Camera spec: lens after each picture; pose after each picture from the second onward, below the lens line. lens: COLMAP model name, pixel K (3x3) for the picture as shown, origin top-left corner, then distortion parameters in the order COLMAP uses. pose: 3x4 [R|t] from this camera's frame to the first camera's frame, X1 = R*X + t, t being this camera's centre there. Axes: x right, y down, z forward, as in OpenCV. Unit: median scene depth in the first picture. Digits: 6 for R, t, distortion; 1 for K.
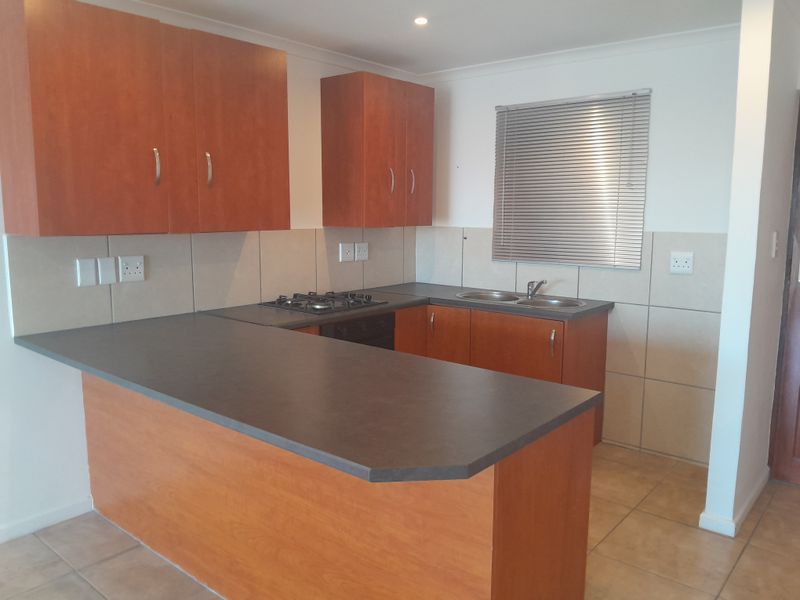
lens RADIAL K [[610.5, 0, 415.3], [0, 610.5, 299.5], [0, 0, 1]] dist [-0.009835, -0.007546]
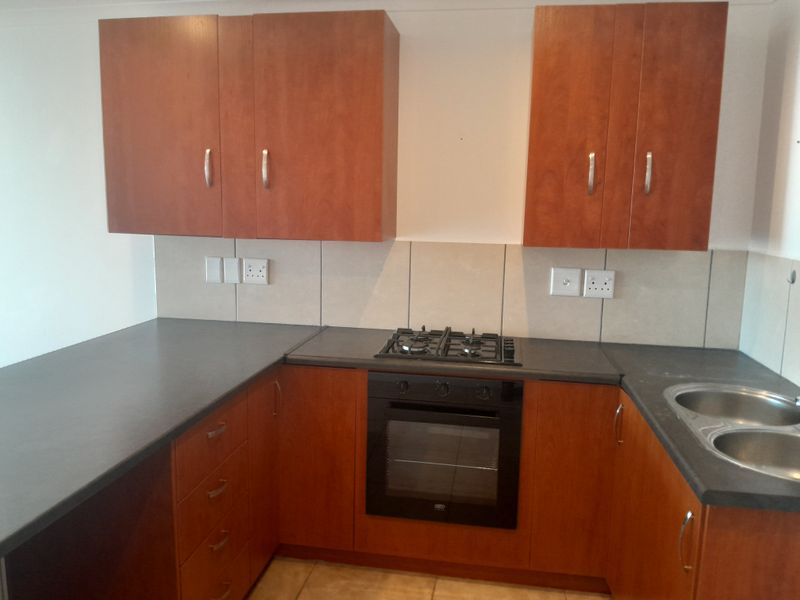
lens RADIAL K [[610.5, 0, 415.3], [0, 610.5, 299.5], [0, 0, 1]] dist [-0.009835, -0.007546]
pose [[0.495490, 0.125579, -0.859488, 0.465821], [-0.146040, 0.987452, 0.060085, -0.089871], [0.856249, 0.095748, 0.507613, 0.620384]]
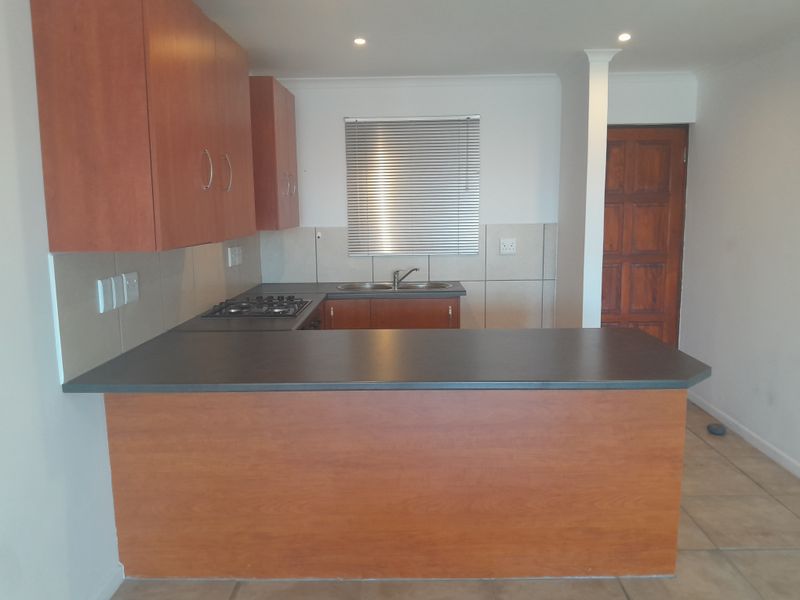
lens RADIAL K [[597.4, 0, 400.0], [0, 597.4, 300.0], [0, 0, 1]] dist [0.034853, -0.004049]
pose [[0.791192, -0.111078, 0.601396, -0.588341], [0.108298, 0.993273, 0.040982, -0.023386], [-0.601903, 0.032705, 0.797899, 0.087427]]
